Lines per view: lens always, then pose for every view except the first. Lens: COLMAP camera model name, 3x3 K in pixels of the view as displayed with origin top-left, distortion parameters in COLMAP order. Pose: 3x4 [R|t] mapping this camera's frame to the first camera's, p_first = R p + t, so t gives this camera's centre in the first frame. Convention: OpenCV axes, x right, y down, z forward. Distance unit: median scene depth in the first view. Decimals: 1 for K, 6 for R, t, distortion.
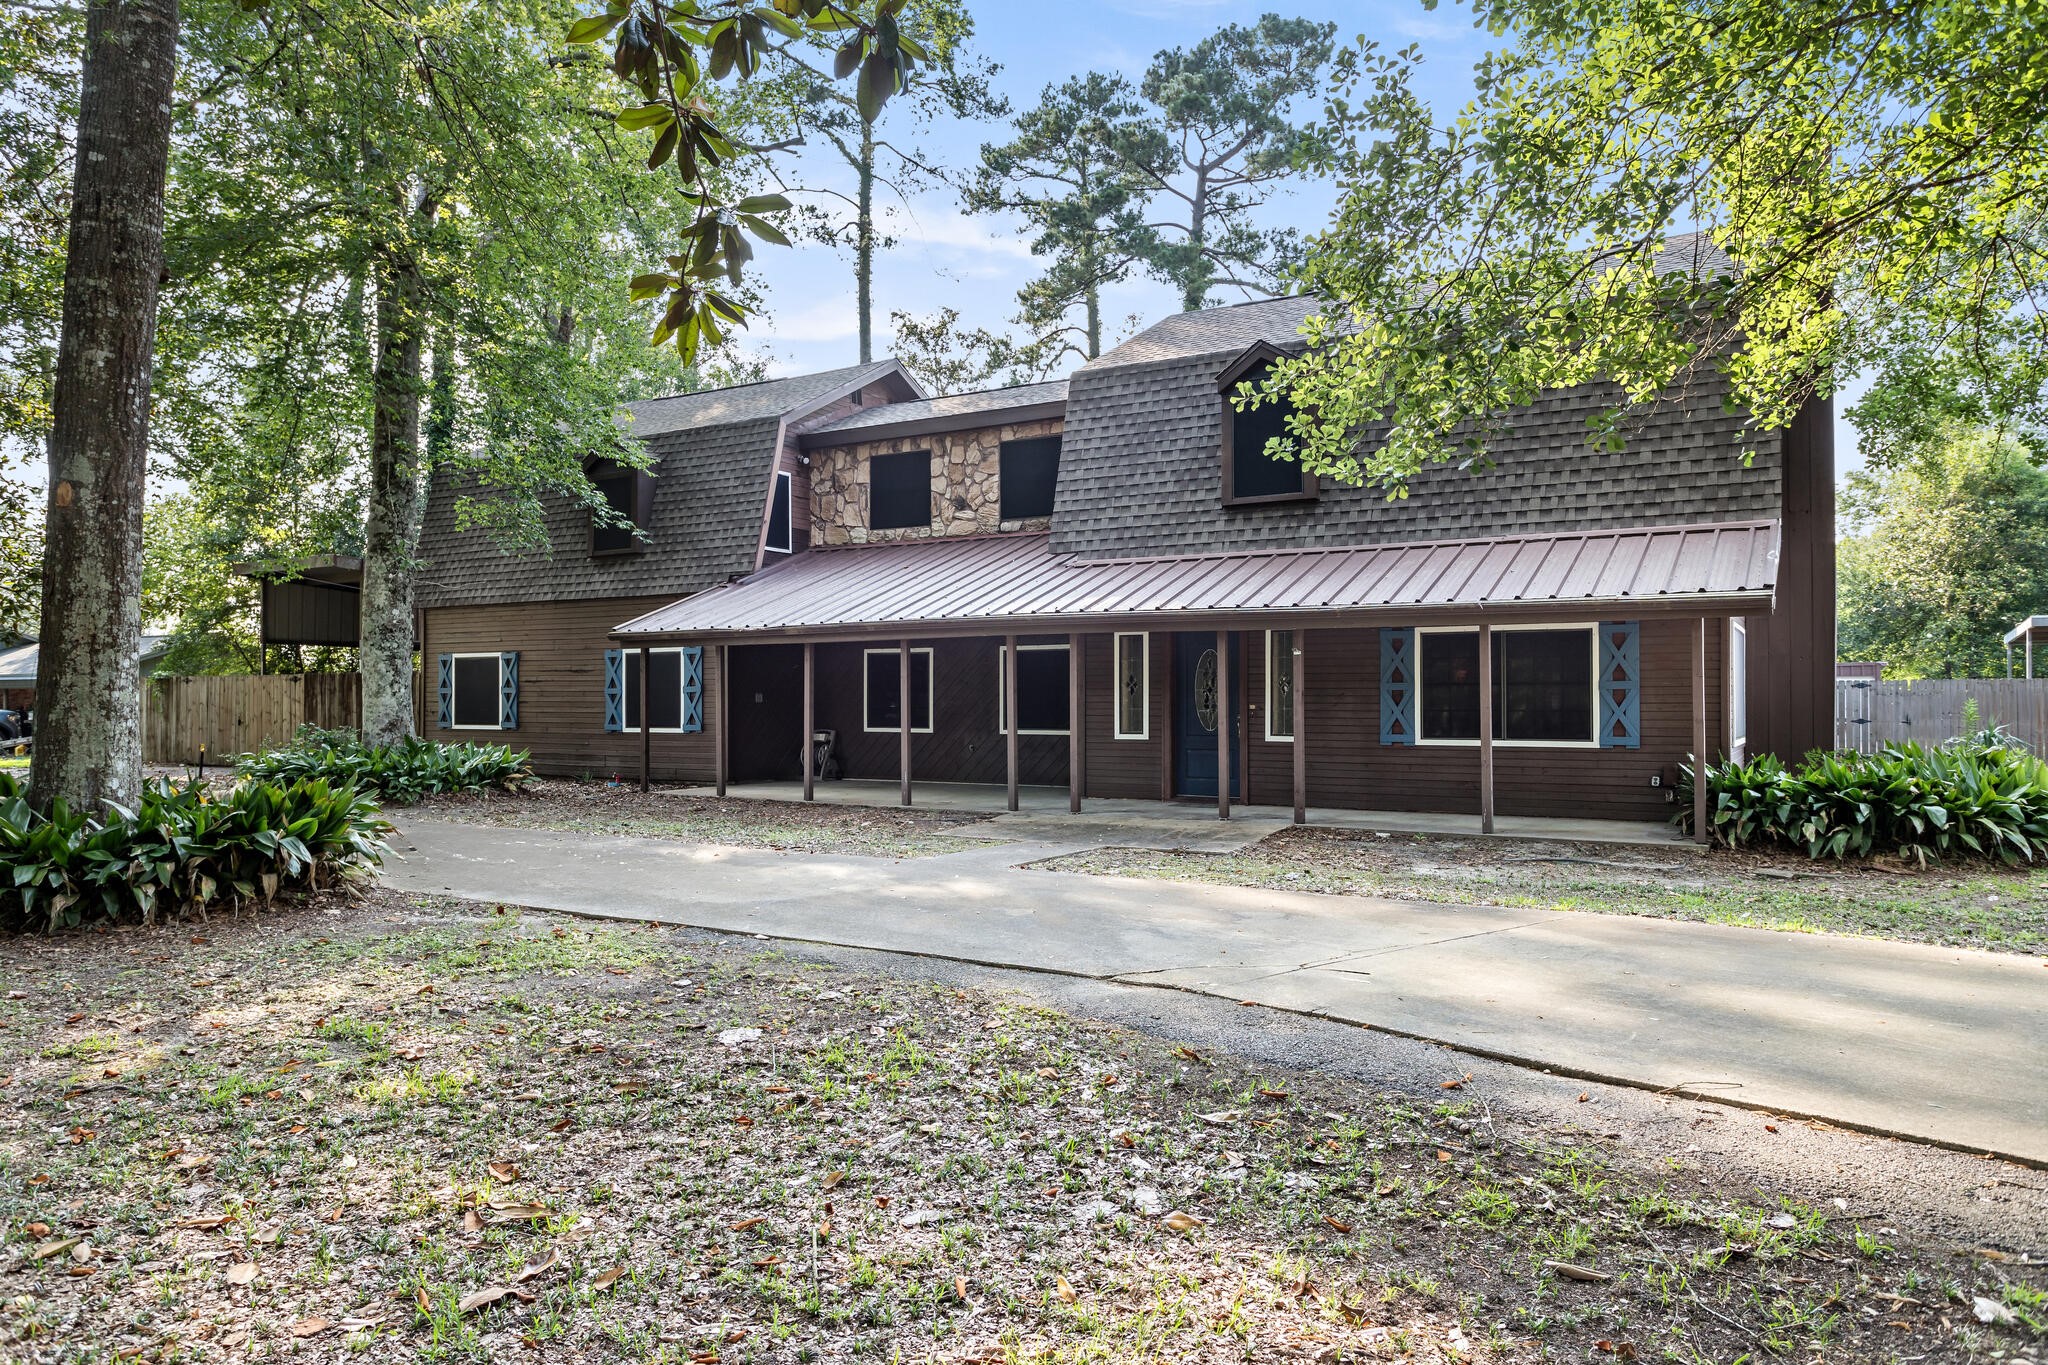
lens RADIAL K [[1337.8, 0, 1024.0], [0, 1337.8, 682.5], [0, 0, 1]] dist [0.000964, 0.000877]
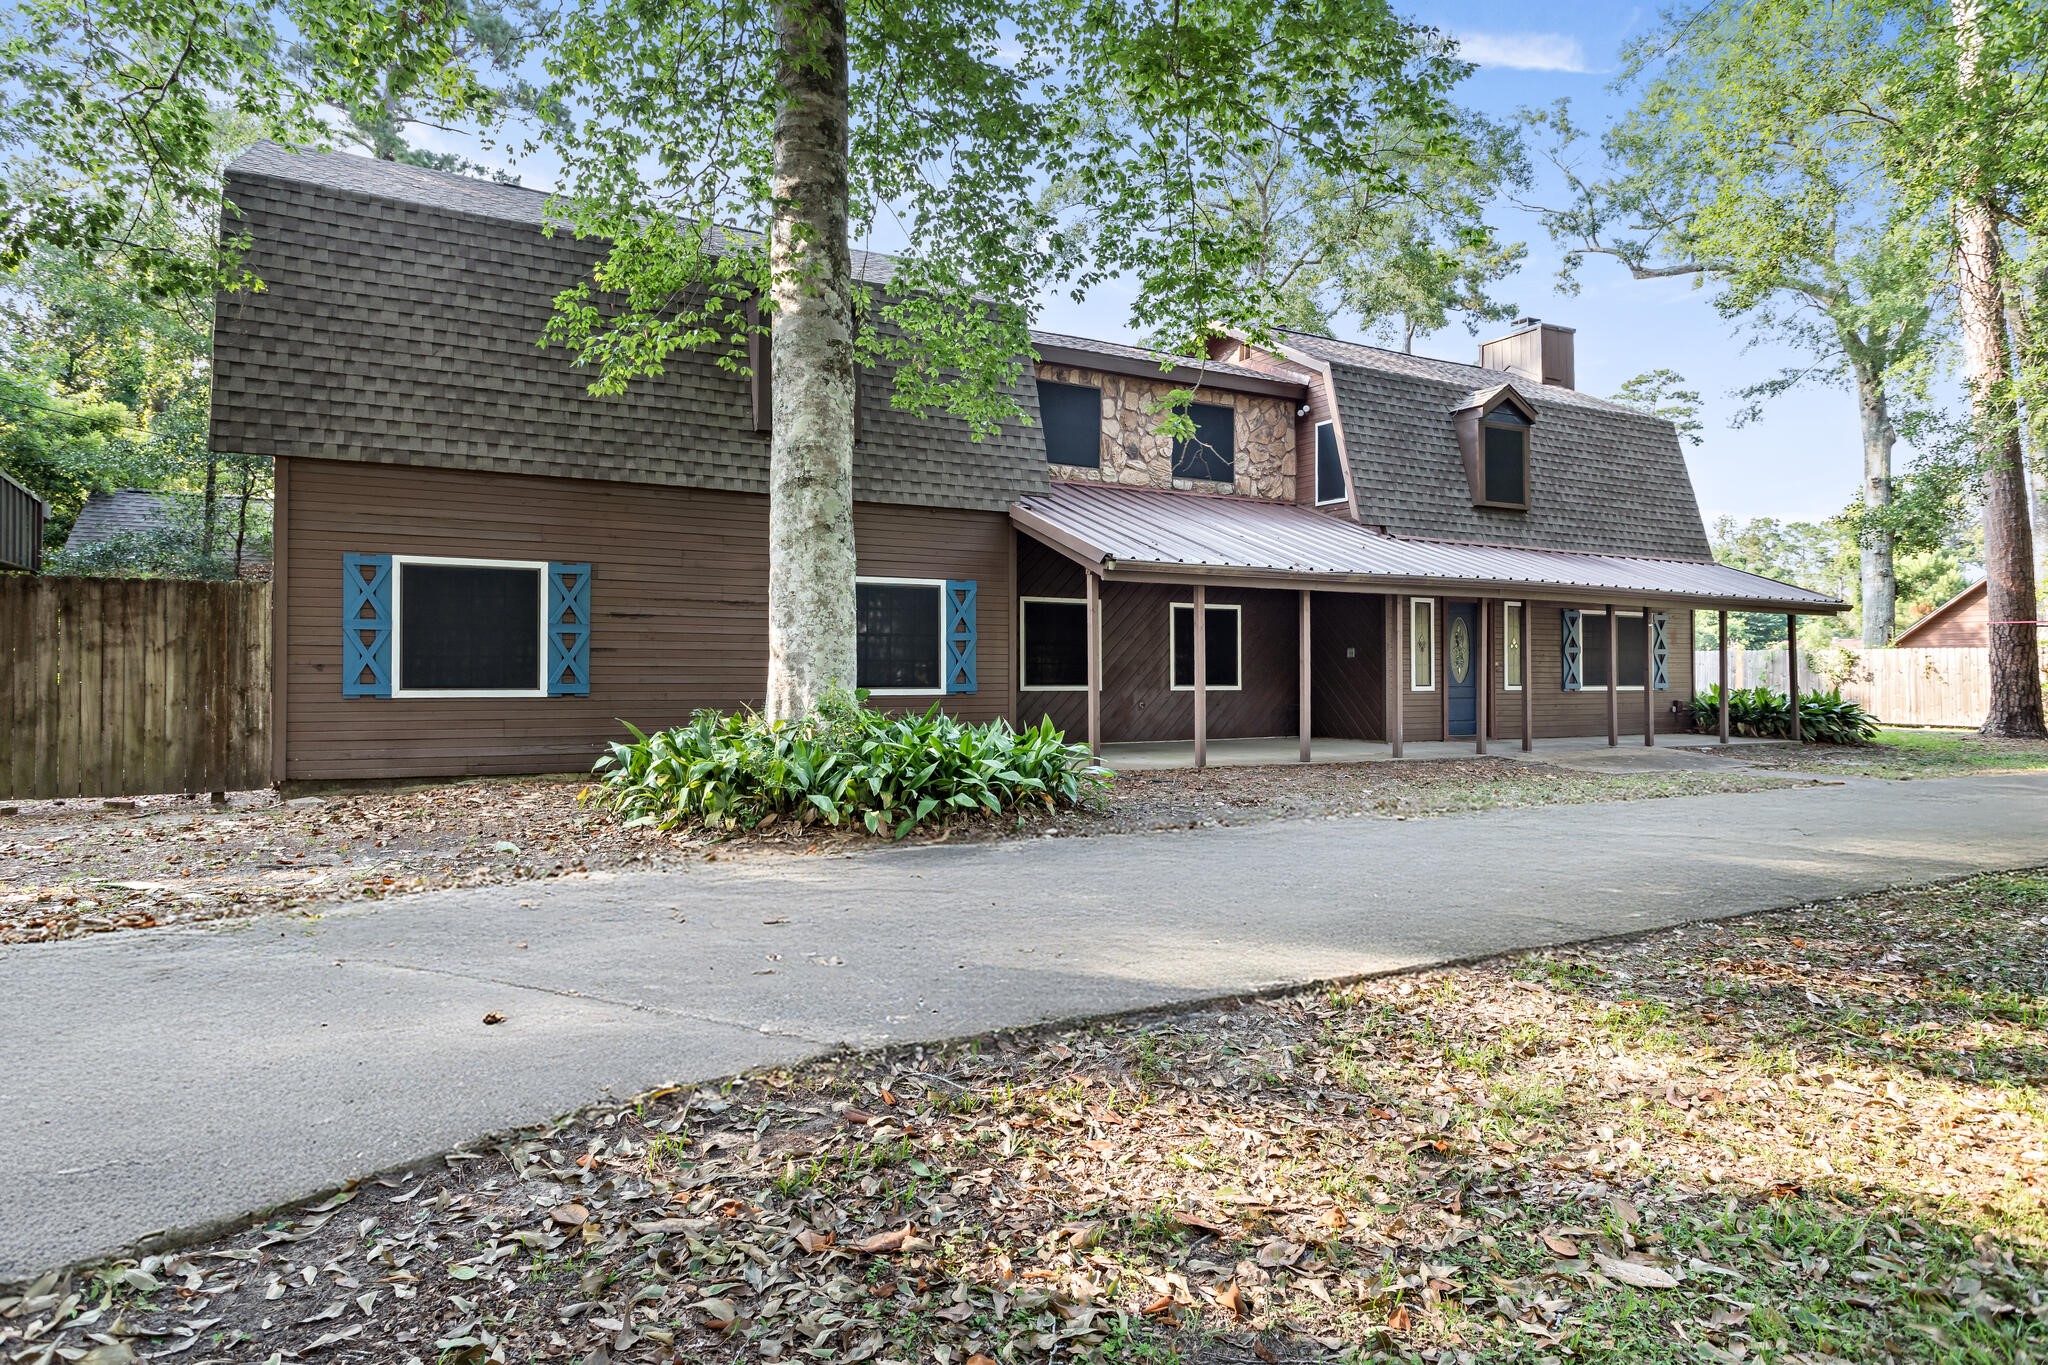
lens RADIAL K [[1137.4, 0, 1025.0], [0, 1137.4, 641.2], [0, 0, 1]] dist [0.000299, 0.000097]
pose [[0.513439, 0.024918, 0.857764, -0.783967], [-0.017032, 0.999677, -0.018846, 0.019203], [-0.857957, -0.004933, 0.513697, 0.641748]]
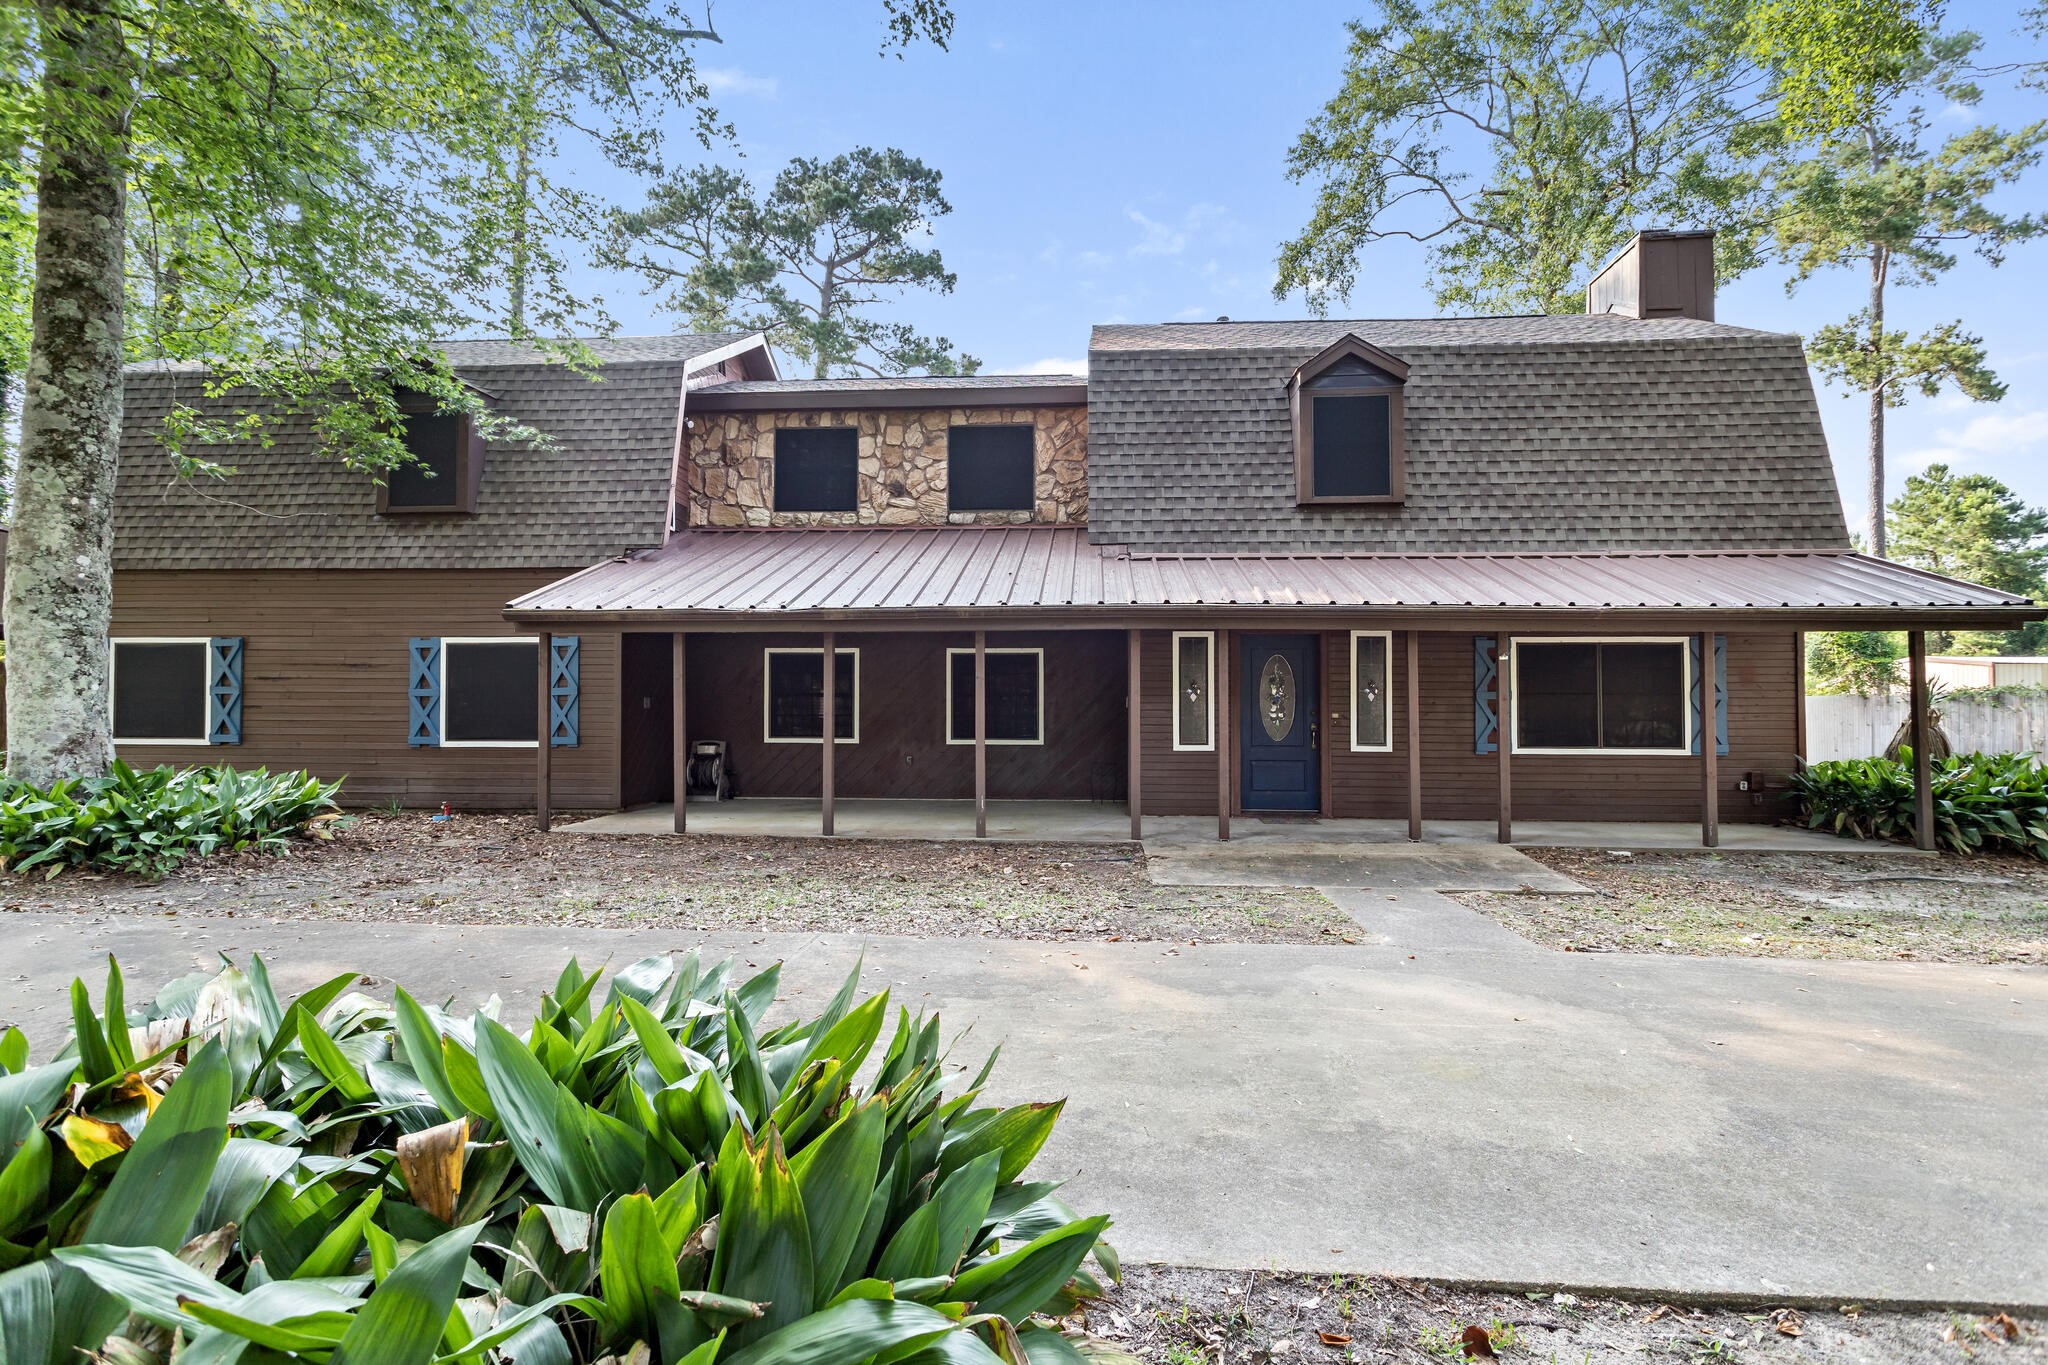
lens RADIAL K [[976.6, 0, 1024.0], [0, 976.6, 682.5], [0, 0, 1]] dist [0.003537, 0.001309]
pose [[0.890798, 0.016026, 0.454116, -0.267744], [-0.010242, 0.999832, -0.015194, 0.005895], [-0.454283, 0.008884, 0.890813, 0.372036]]
